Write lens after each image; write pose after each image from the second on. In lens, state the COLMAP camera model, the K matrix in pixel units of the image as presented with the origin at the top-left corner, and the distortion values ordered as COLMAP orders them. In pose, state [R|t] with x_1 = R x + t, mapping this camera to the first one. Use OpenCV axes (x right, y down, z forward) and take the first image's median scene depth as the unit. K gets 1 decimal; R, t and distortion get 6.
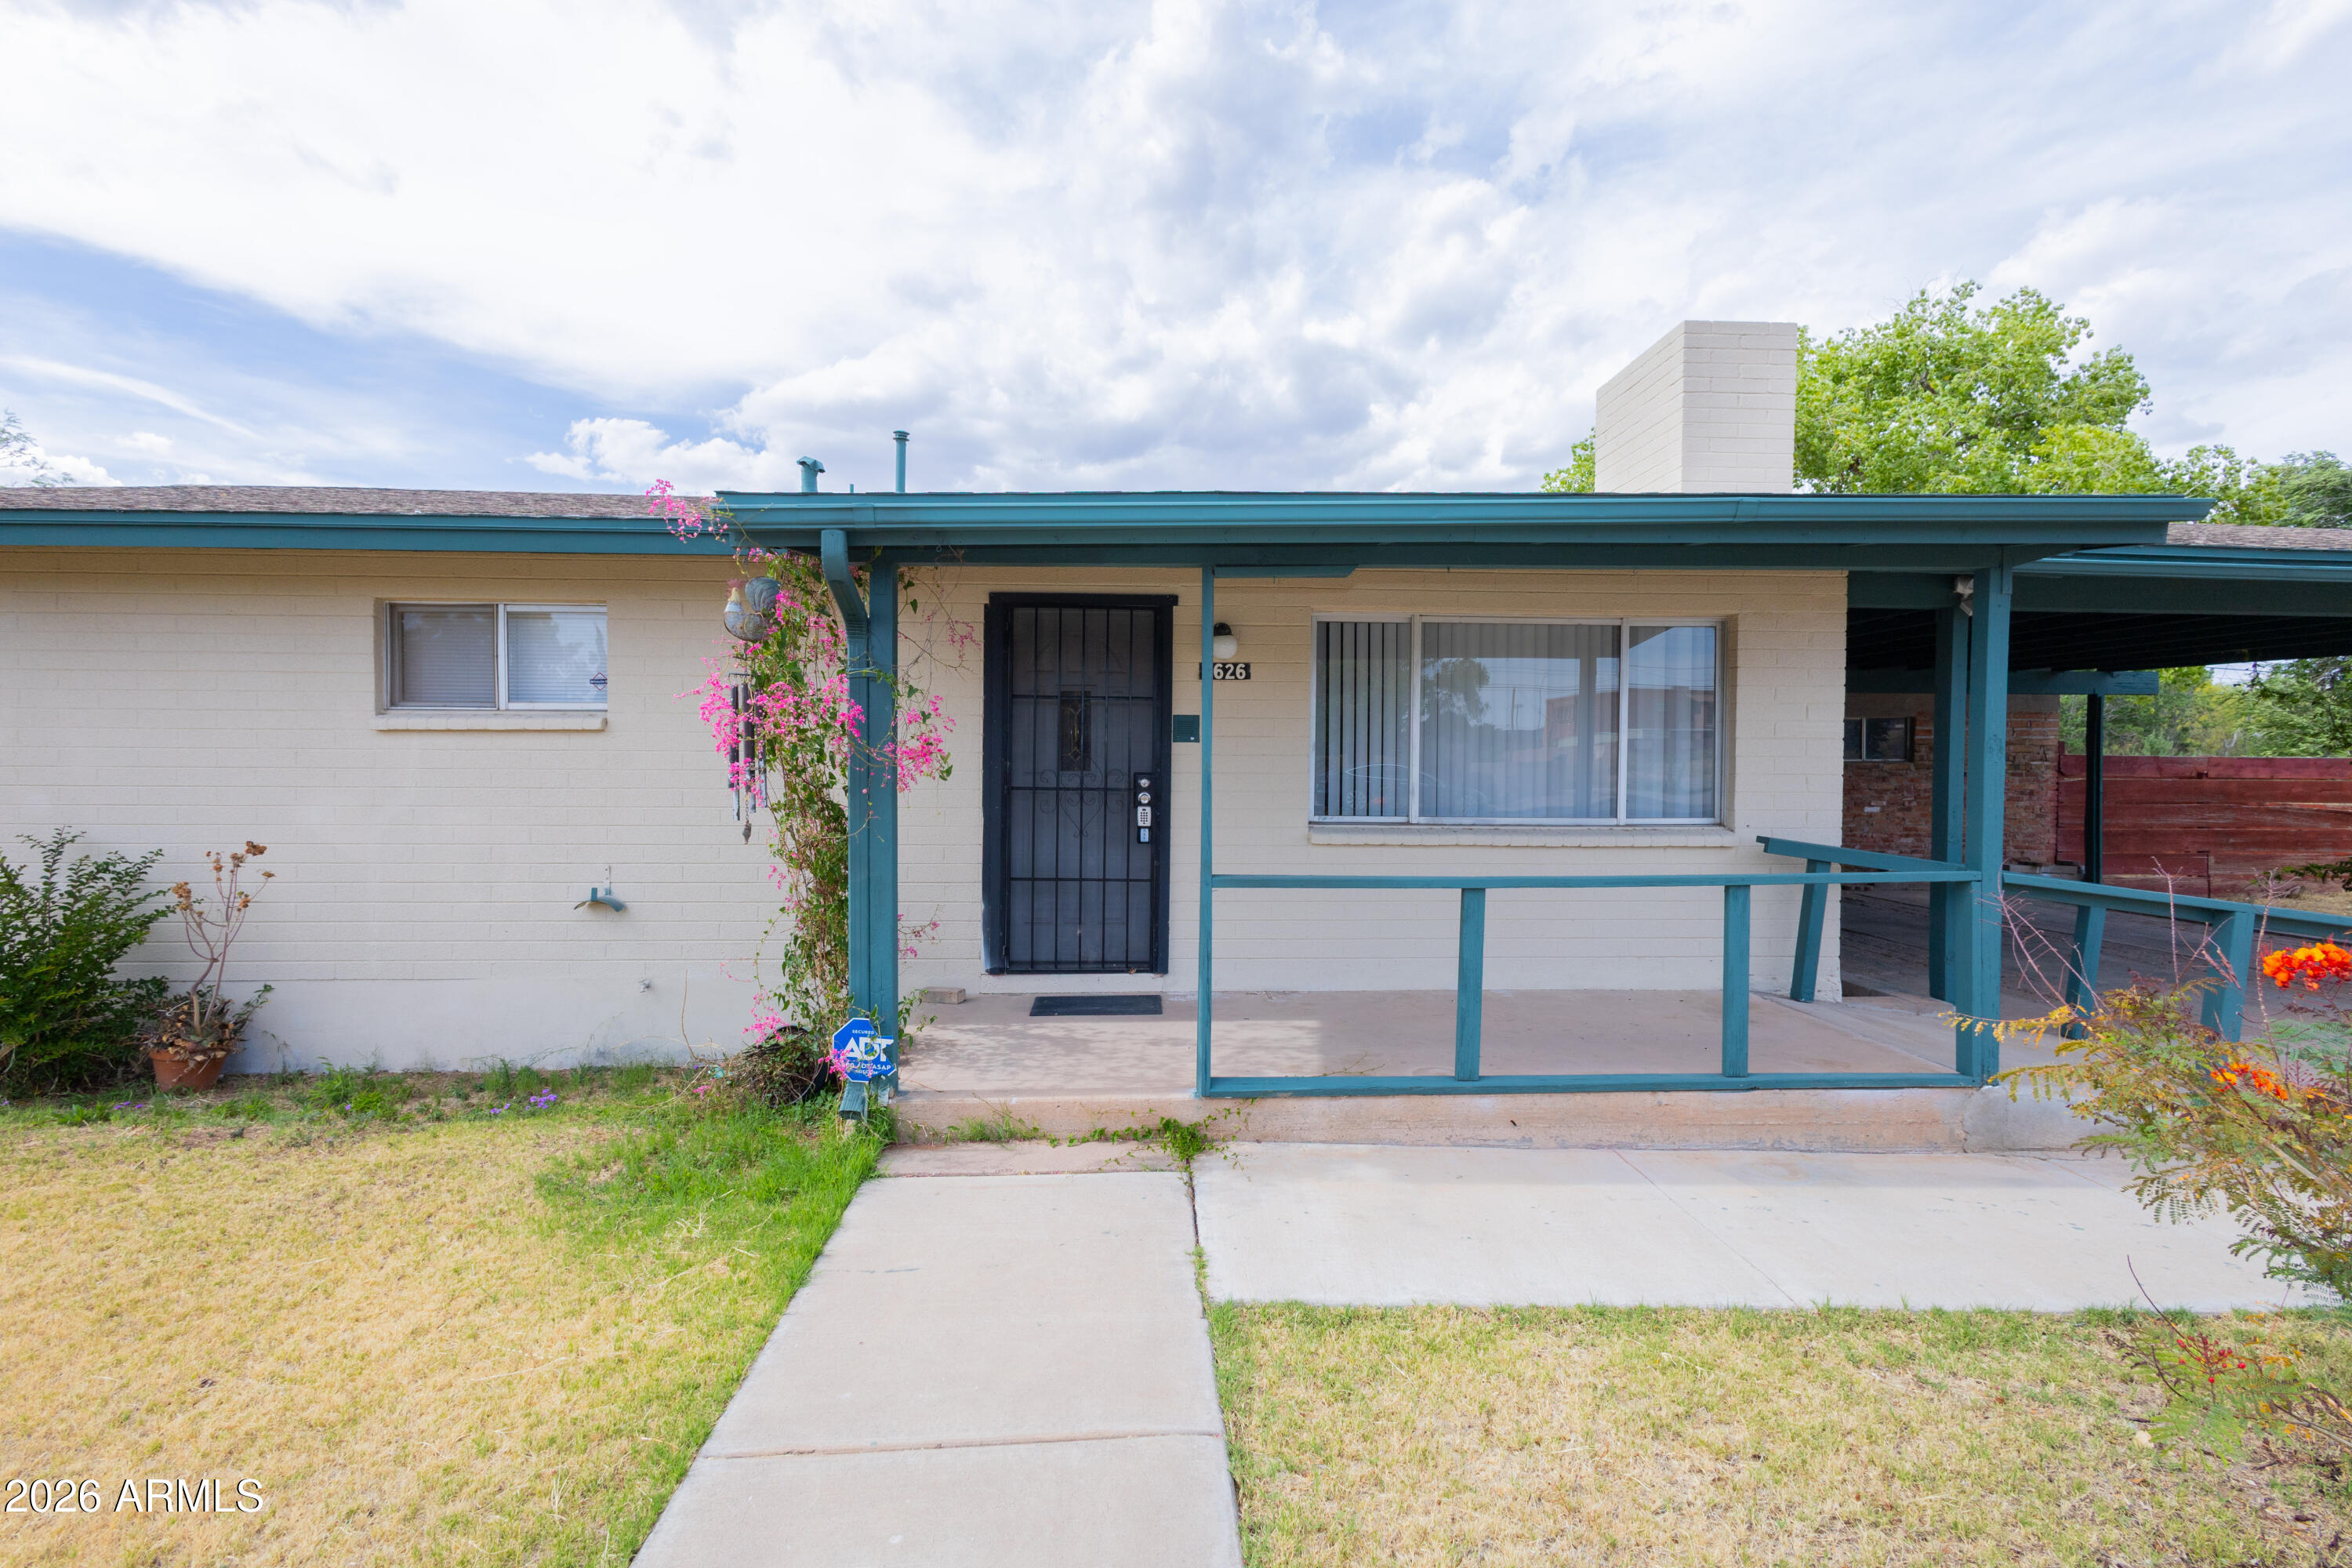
lens RADIAL K [[1070.7, 0, 1178.0], [0, 1070.7, 782.4], [0, 0, 1]] dist [0.012337, -0.005456]
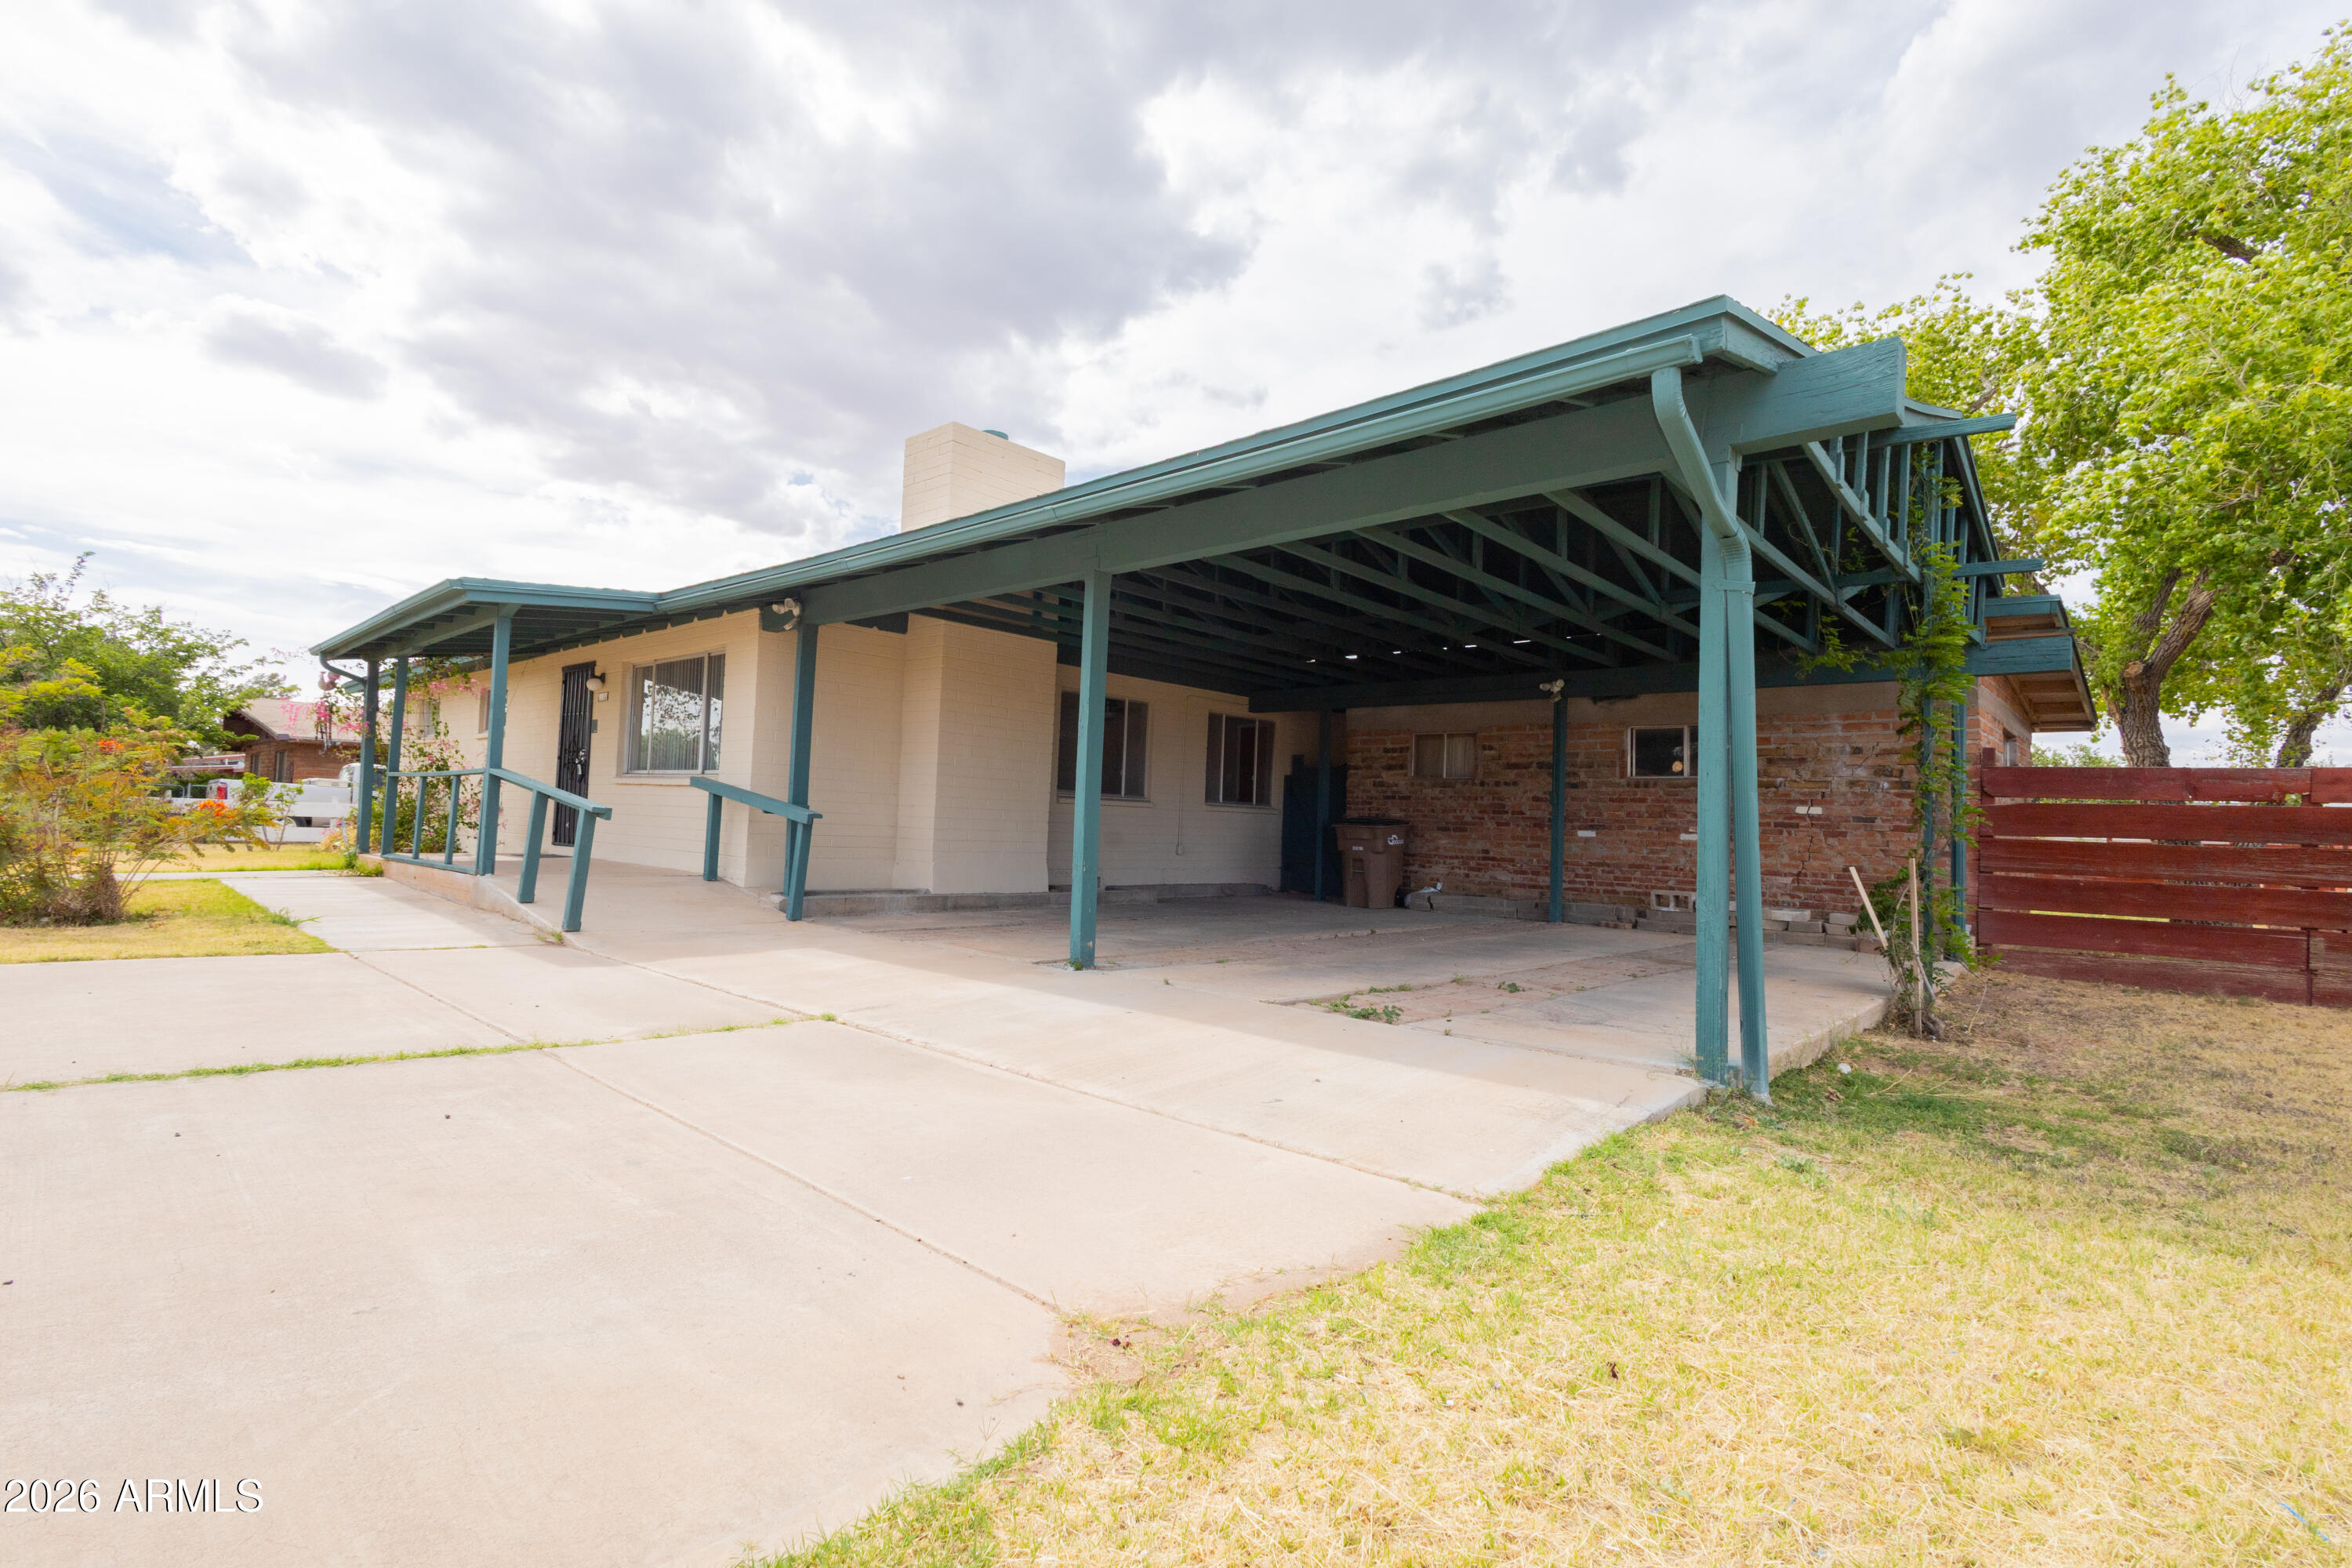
lens RADIAL K [[1070.7, 0, 1175.6], [0, 1070.7, 779.4], [0, 0, 1]] dist [0.012337, -0.005456]
pose [[0.708525, -0.007009, -0.705651, 2.396700], [-0.049393, 0.997006, -0.059497, 0.124974], [0.703955, 0.077009, 0.706057, 0.369734]]
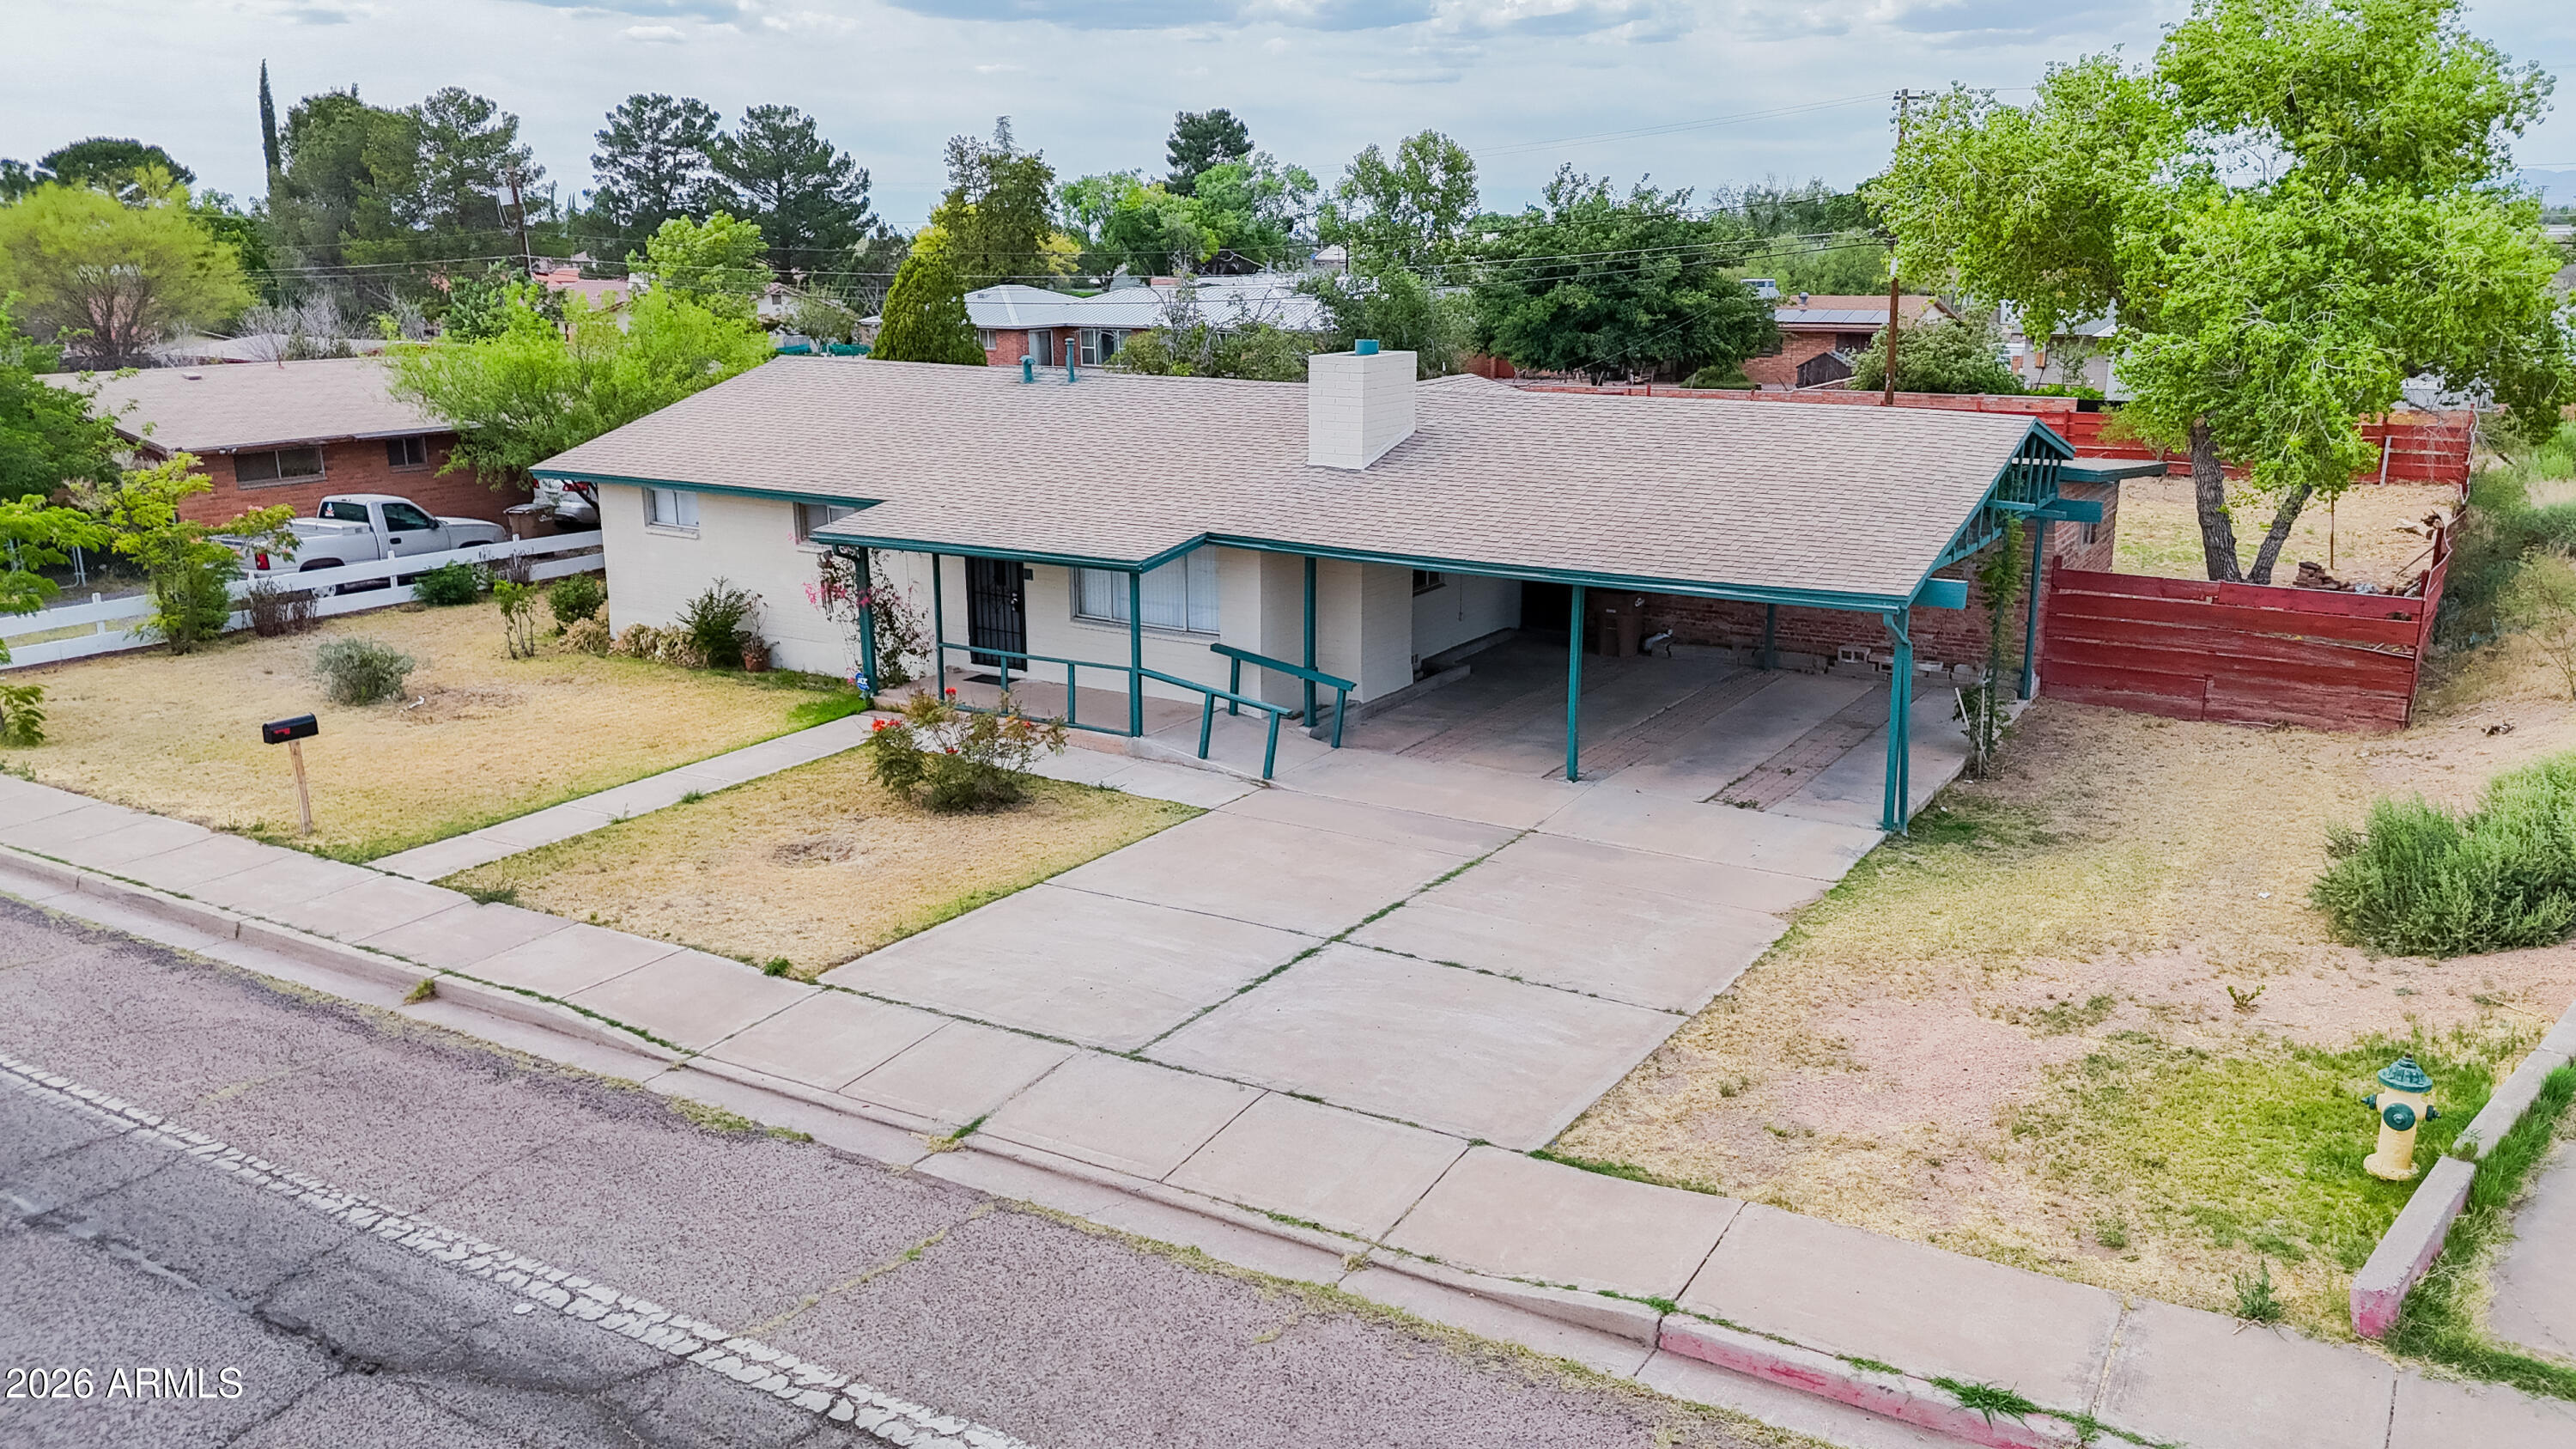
lens RADIAL K [[1908.7, 0, 1282.5], [0, 1908.7, 711.6], [0, 0, 1]] dist [0.063500, -0.062416]
pose [[0.825456, 0.126717, -0.550059, 3.182714], [-0.001802, 0.975063, 0.221921, -0.777020], [0.564463, -0.182195, 0.805100, -2.443881]]
